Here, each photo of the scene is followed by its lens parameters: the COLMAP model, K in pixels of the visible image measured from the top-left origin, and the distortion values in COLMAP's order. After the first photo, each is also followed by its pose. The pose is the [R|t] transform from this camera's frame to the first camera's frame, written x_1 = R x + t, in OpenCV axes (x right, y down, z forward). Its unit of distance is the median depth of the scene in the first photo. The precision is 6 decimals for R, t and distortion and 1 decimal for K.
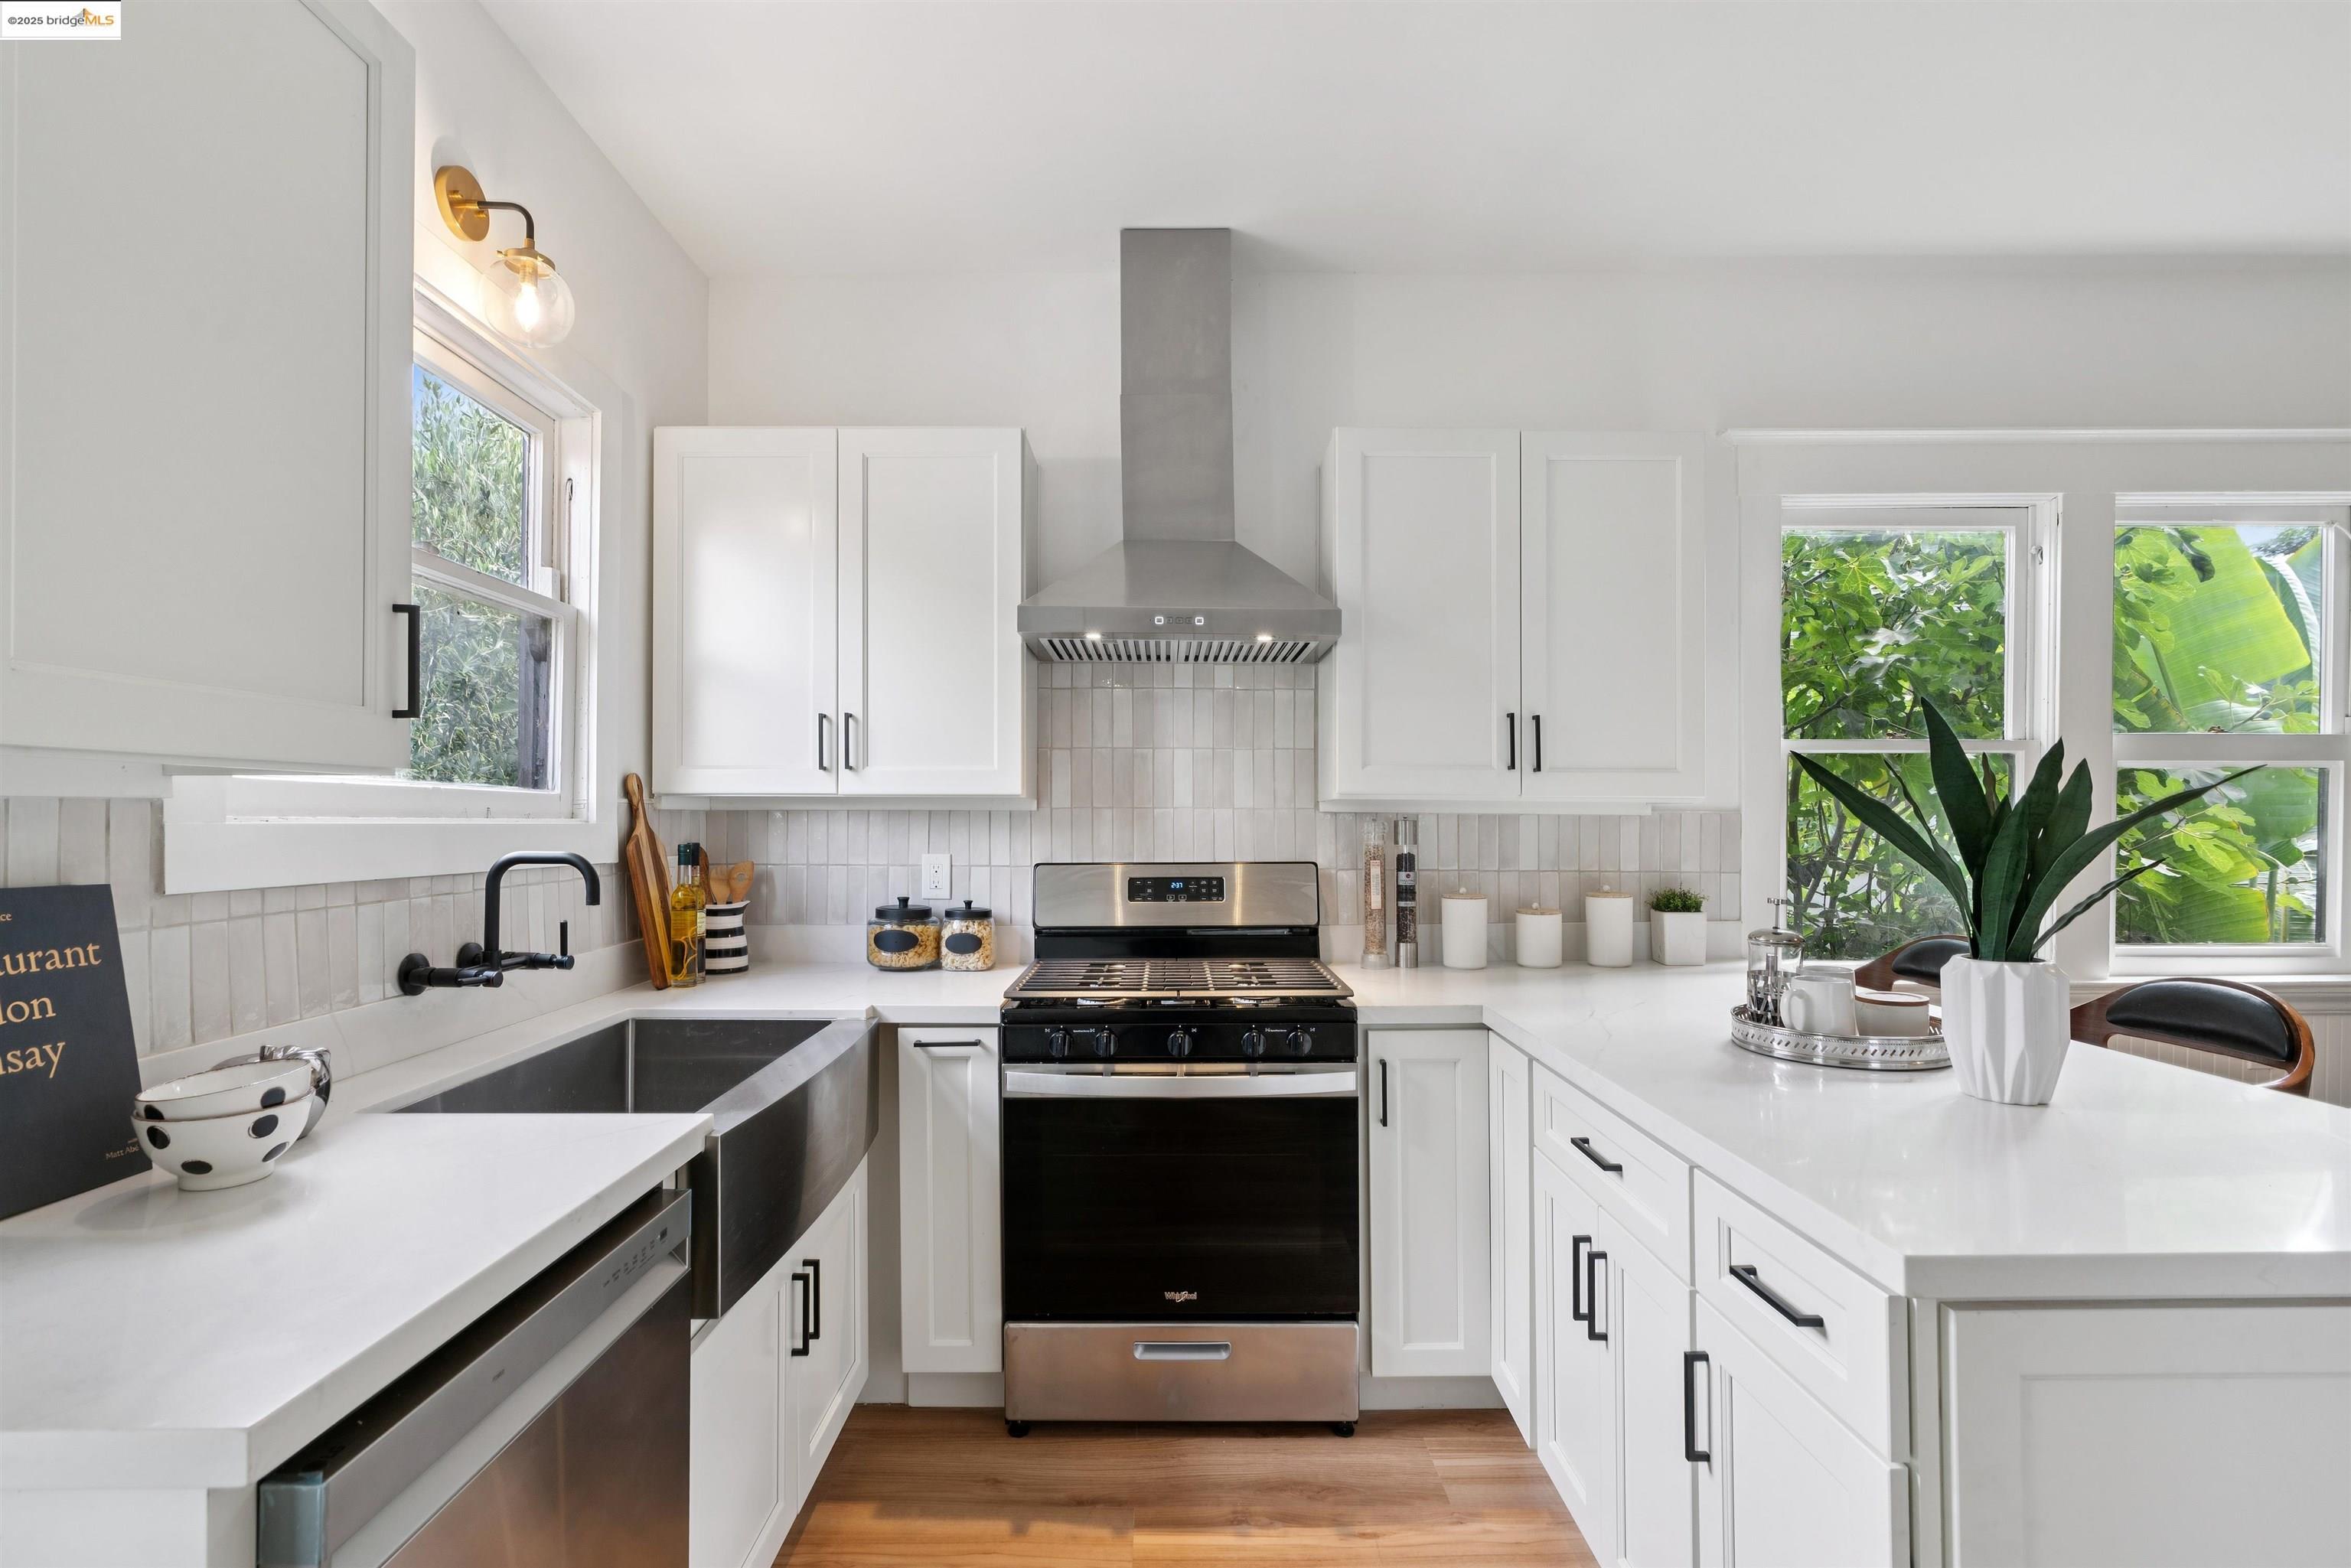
lens RADIAL K [[1065.6, 0, 1167.7], [0, 1065.6, 799.5], [0, 0, 1]] dist [-0.011010, 0.001793]
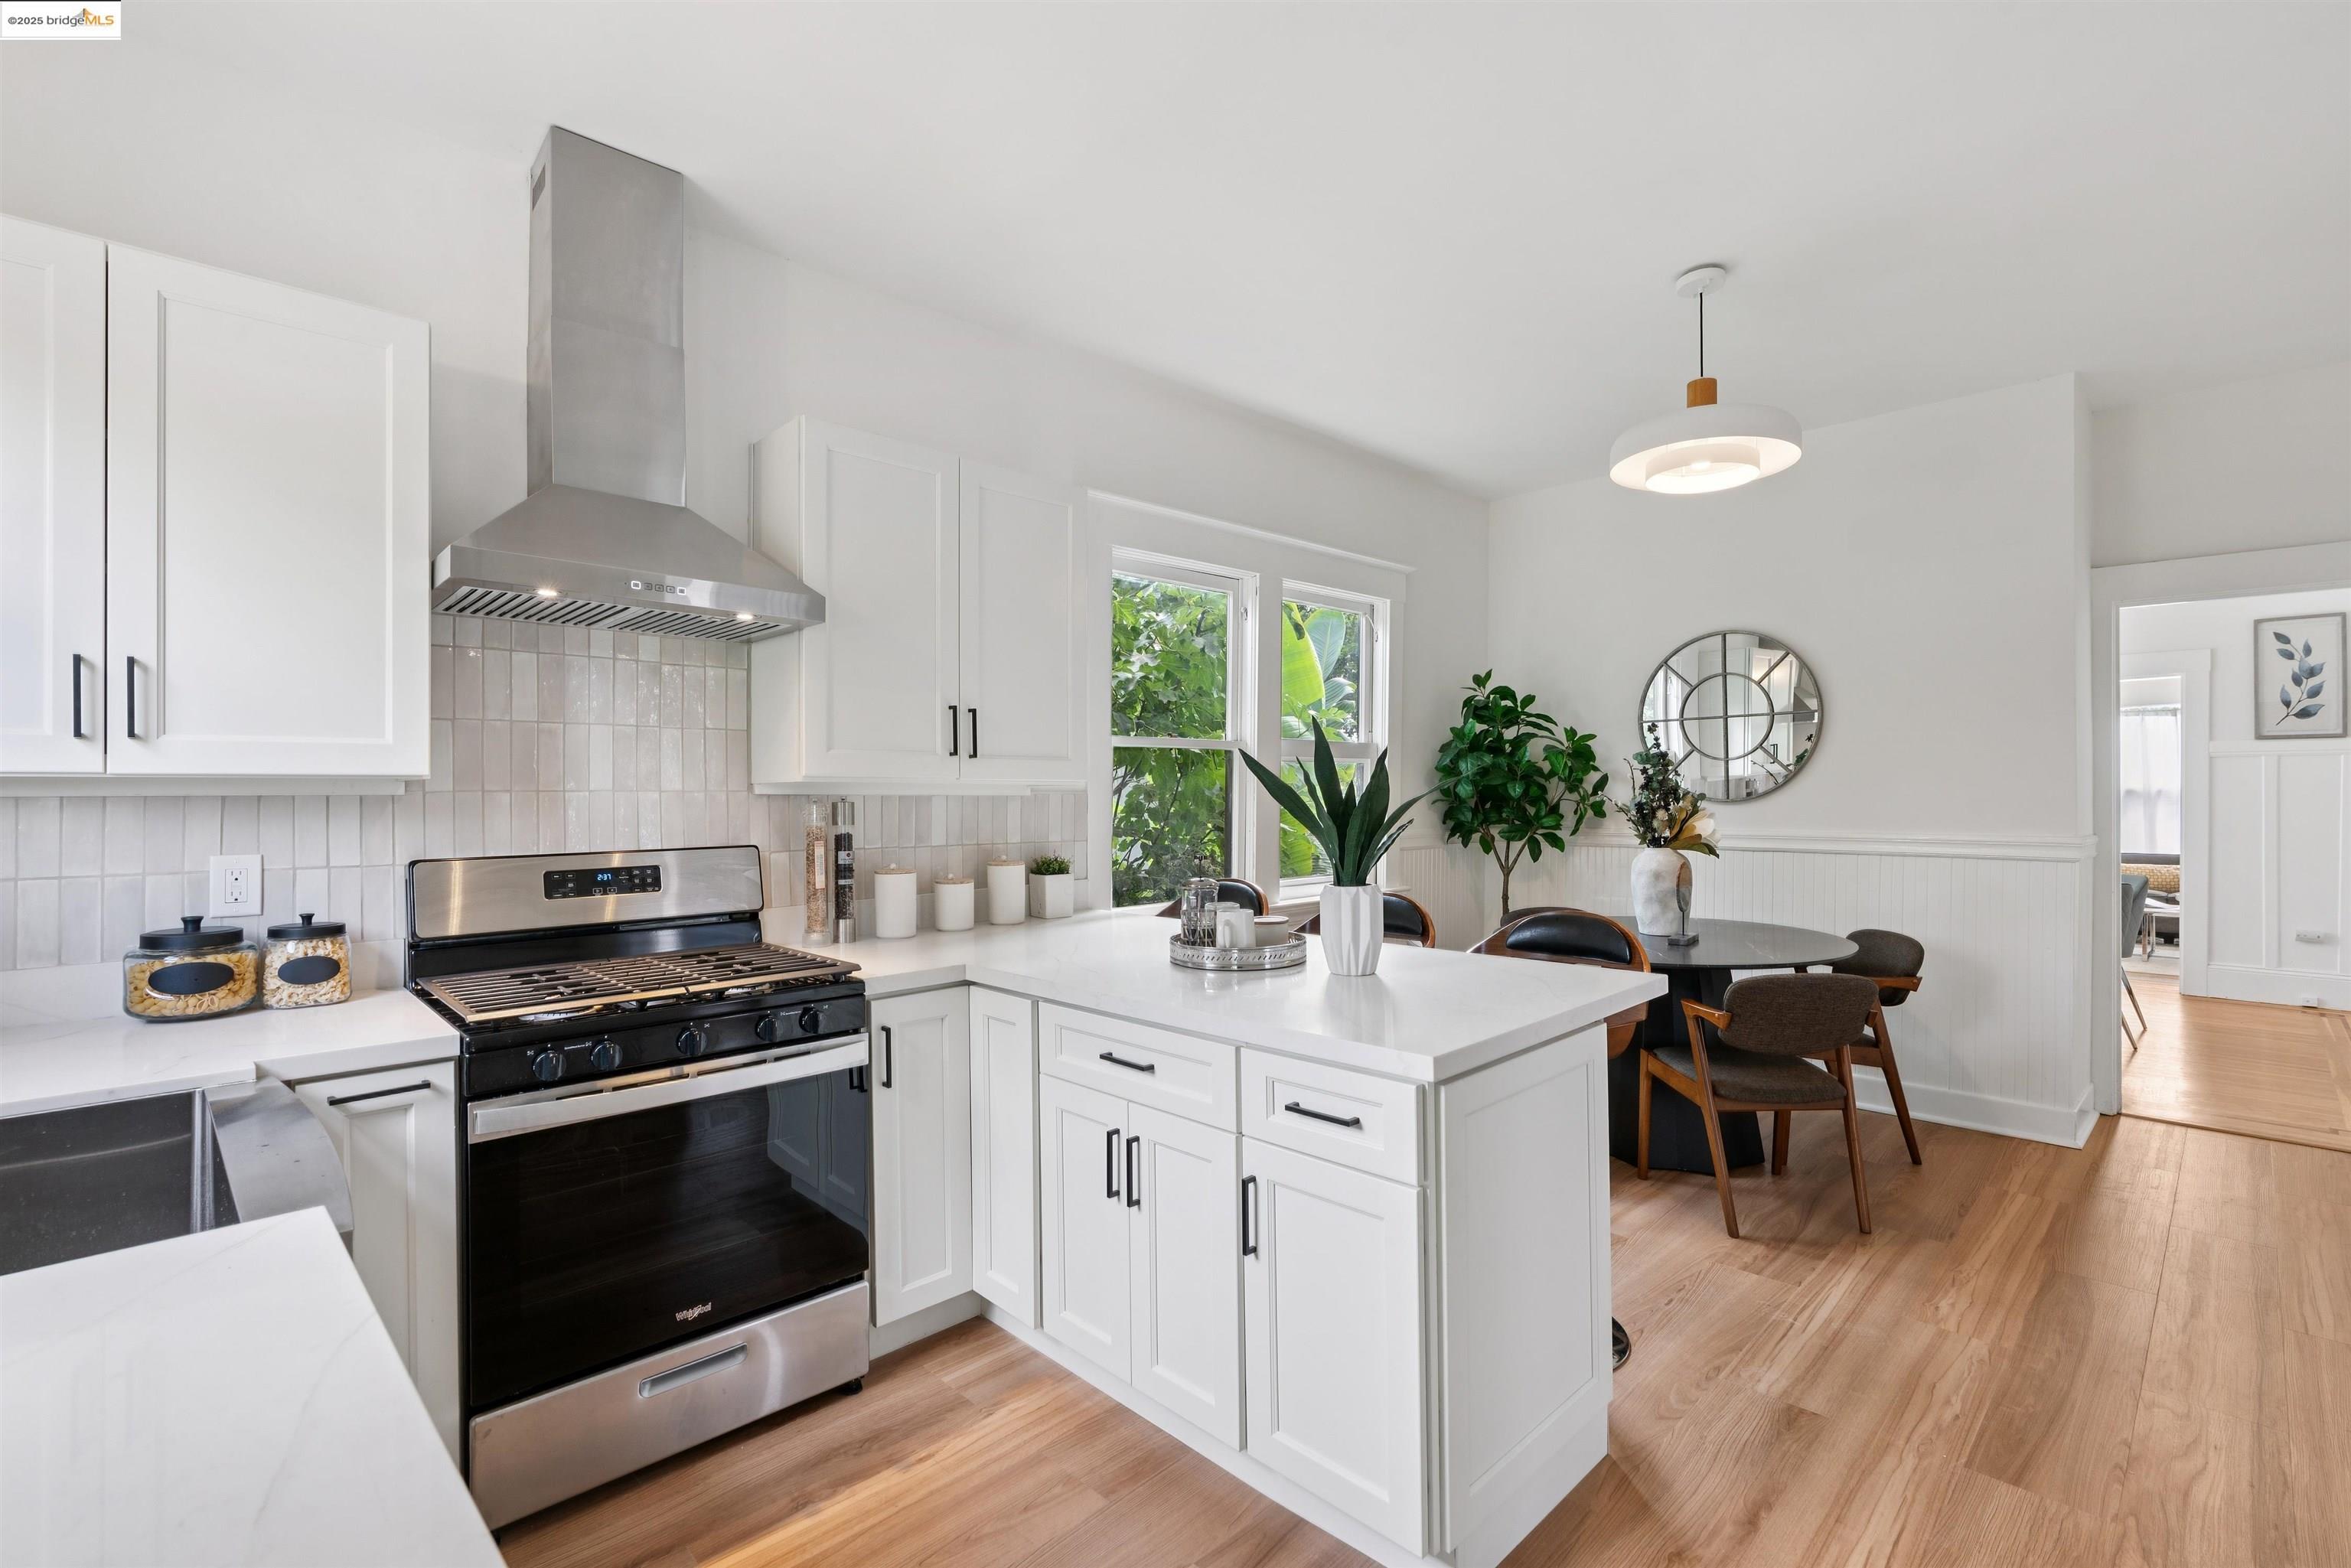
lens RADIAL K [[1065.6, 0, 1156.4], [0, 1065.6, 776.7], [0, 0, 1]] dist [-0.011010, 0.001793]
pose [[0.719710, 0.004485, 0.694260, -0.307400], [-0.001406, 0.999986, -0.005003, -0.000556], [-0.694273, 0.002624, 0.719707, 0.038218]]
